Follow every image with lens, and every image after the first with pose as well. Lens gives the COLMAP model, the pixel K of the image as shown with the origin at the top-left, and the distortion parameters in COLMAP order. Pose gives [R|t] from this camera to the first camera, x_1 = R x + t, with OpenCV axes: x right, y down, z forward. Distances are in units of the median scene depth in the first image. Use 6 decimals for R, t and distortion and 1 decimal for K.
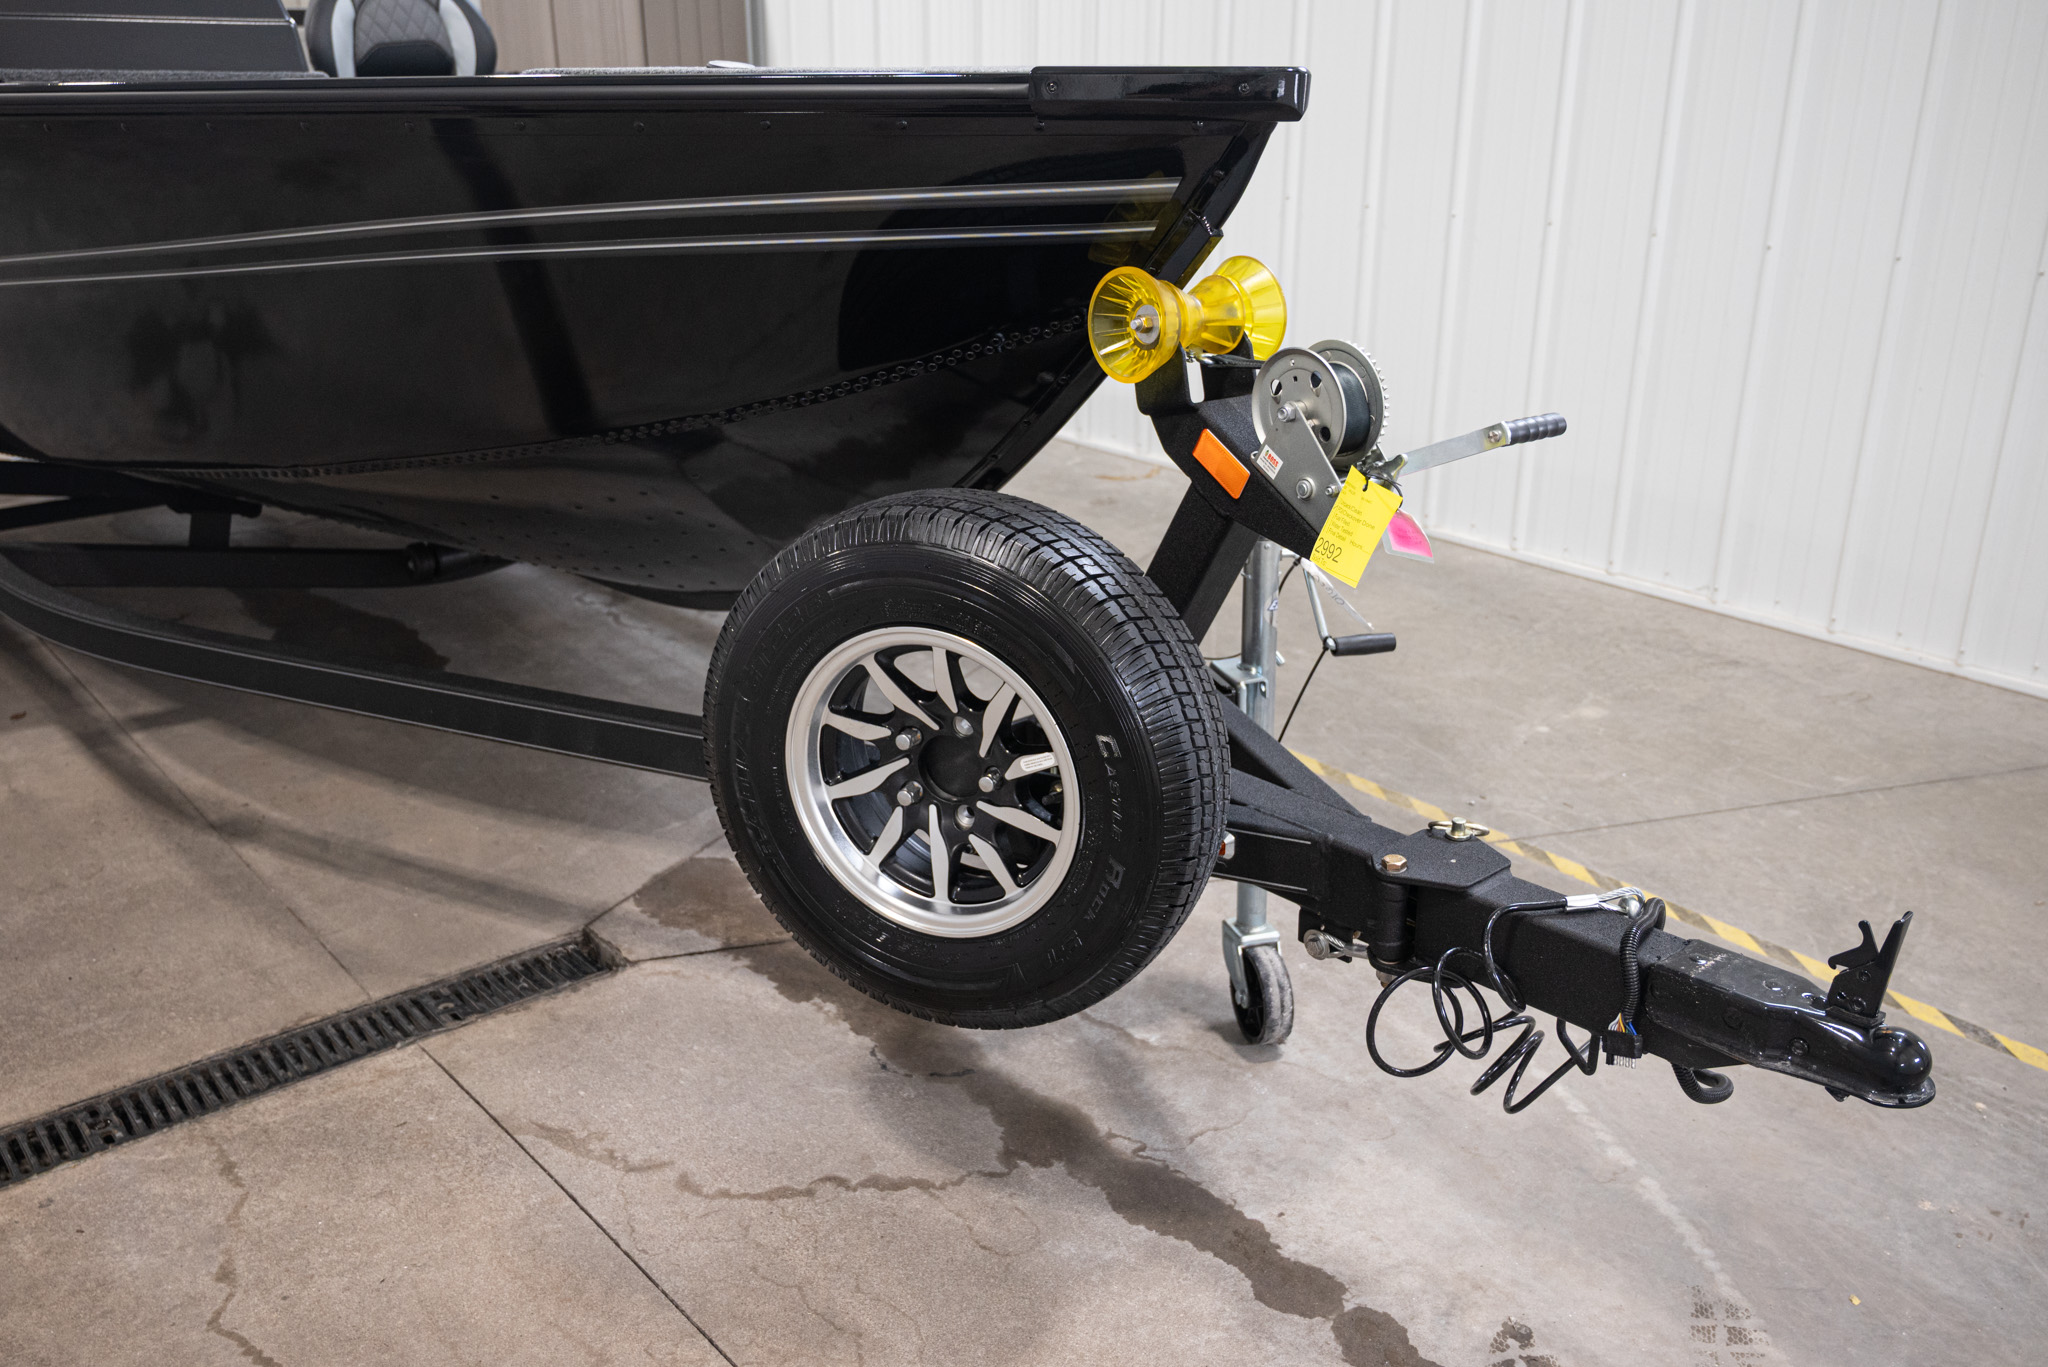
lens RADIAL K [[1697.8, 0, 1024.0], [0, 1697.8, 683.5], [0, 0, 1]] dist [0.004563, 0.000063]
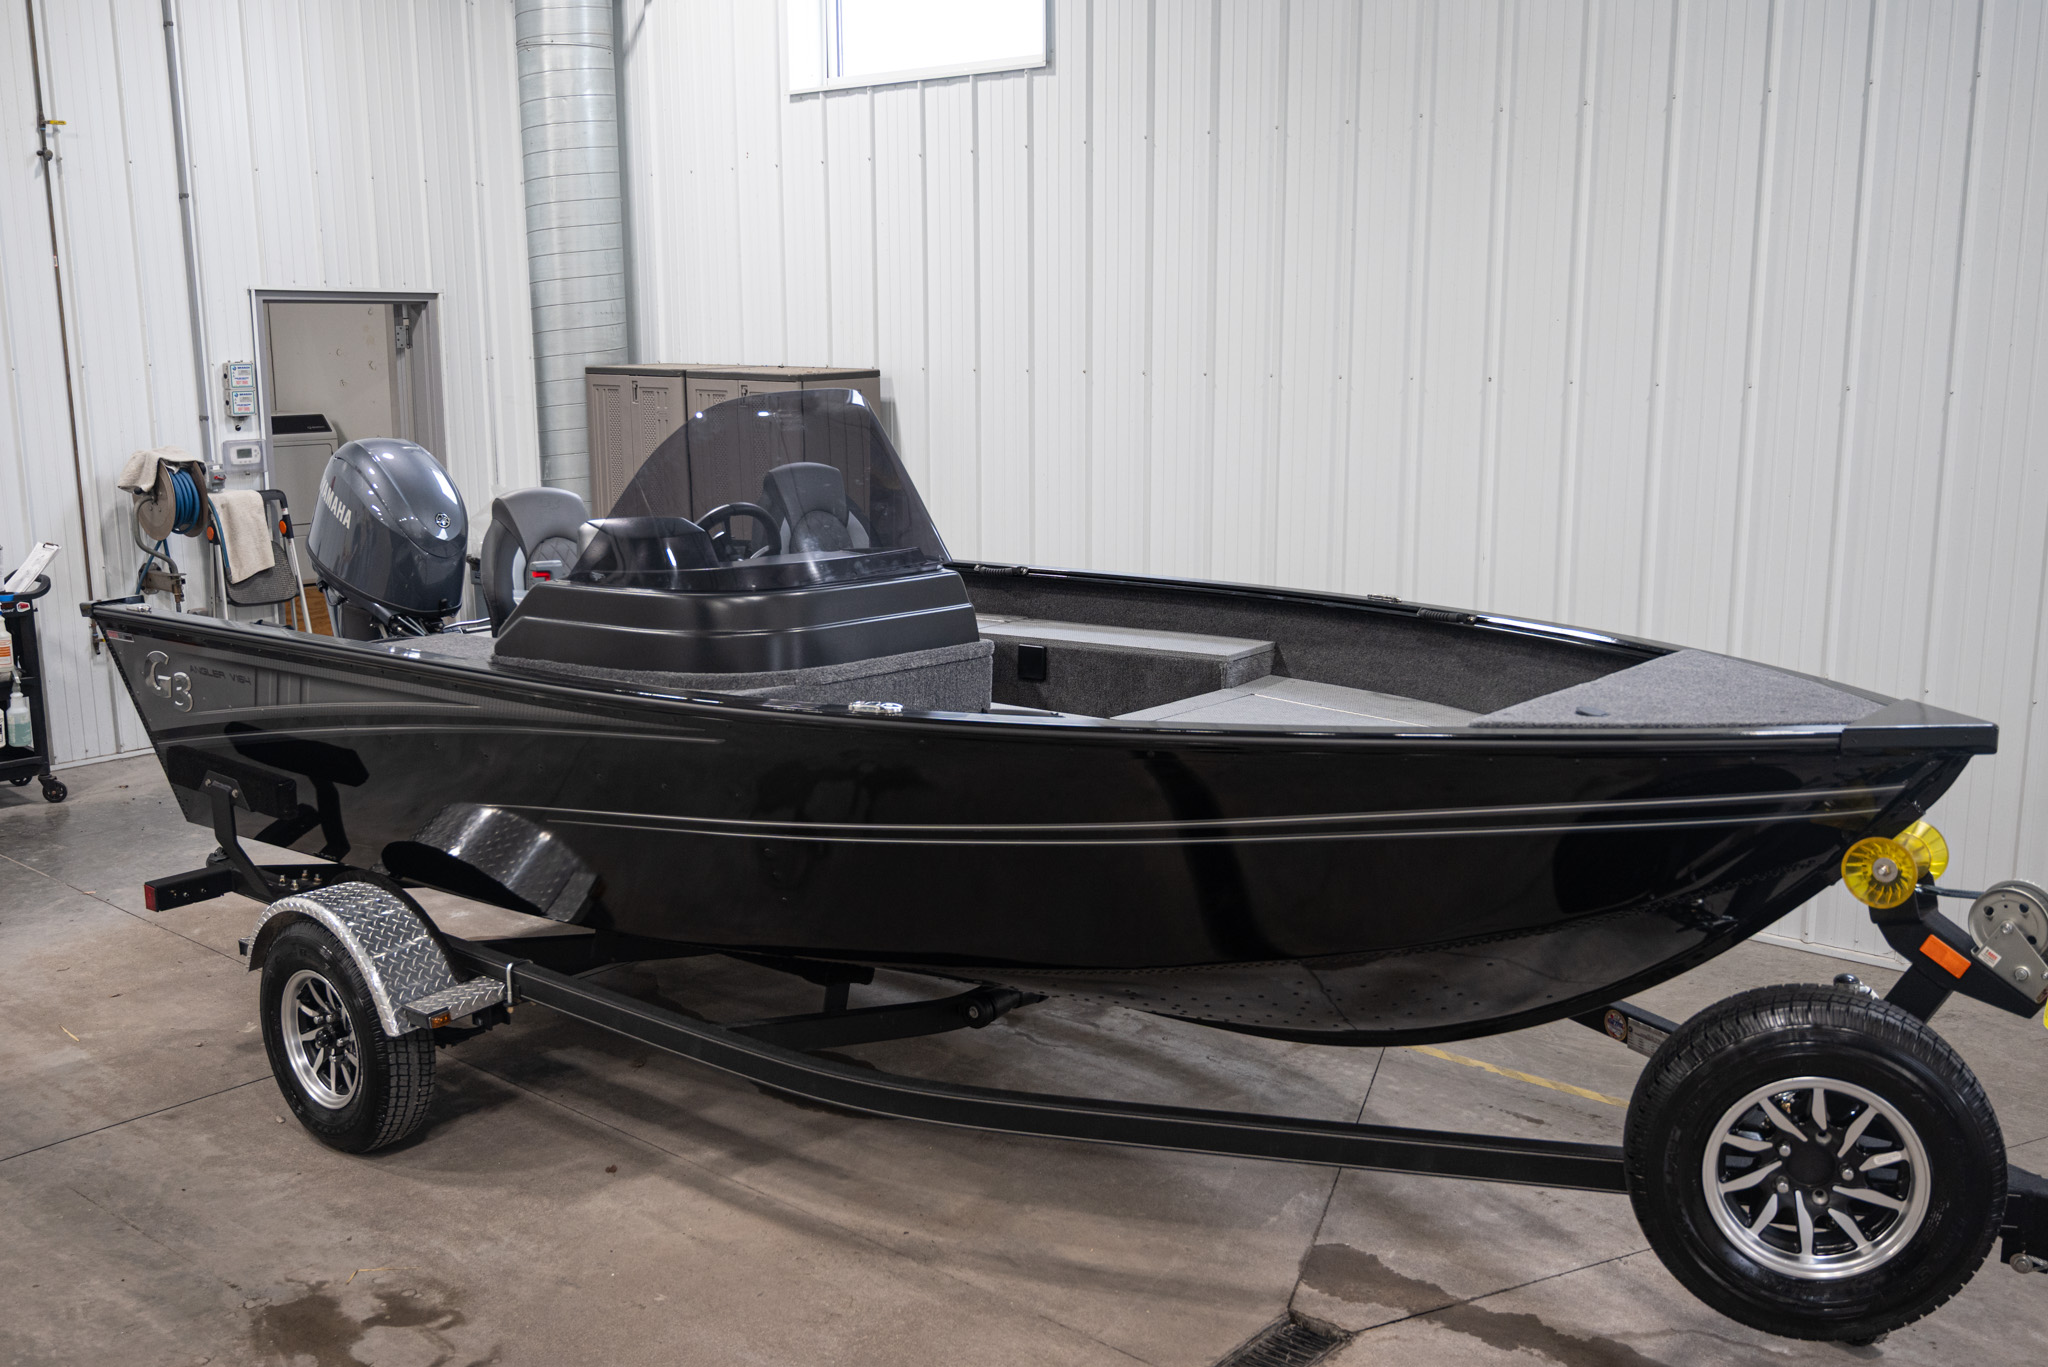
lens RADIAL K [[1916.6, 0, 1024.0], [0, 1916.6, 683.5], [0, 0, 1]] dist [-0.001966, 0.004851]
pose [[0.984315, -0.035771, 0.172755, -1.025813], [0.064139, 0.984781, -0.161532, -0.145059], [-0.164348, 0.170079, 0.971629, -0.643760]]
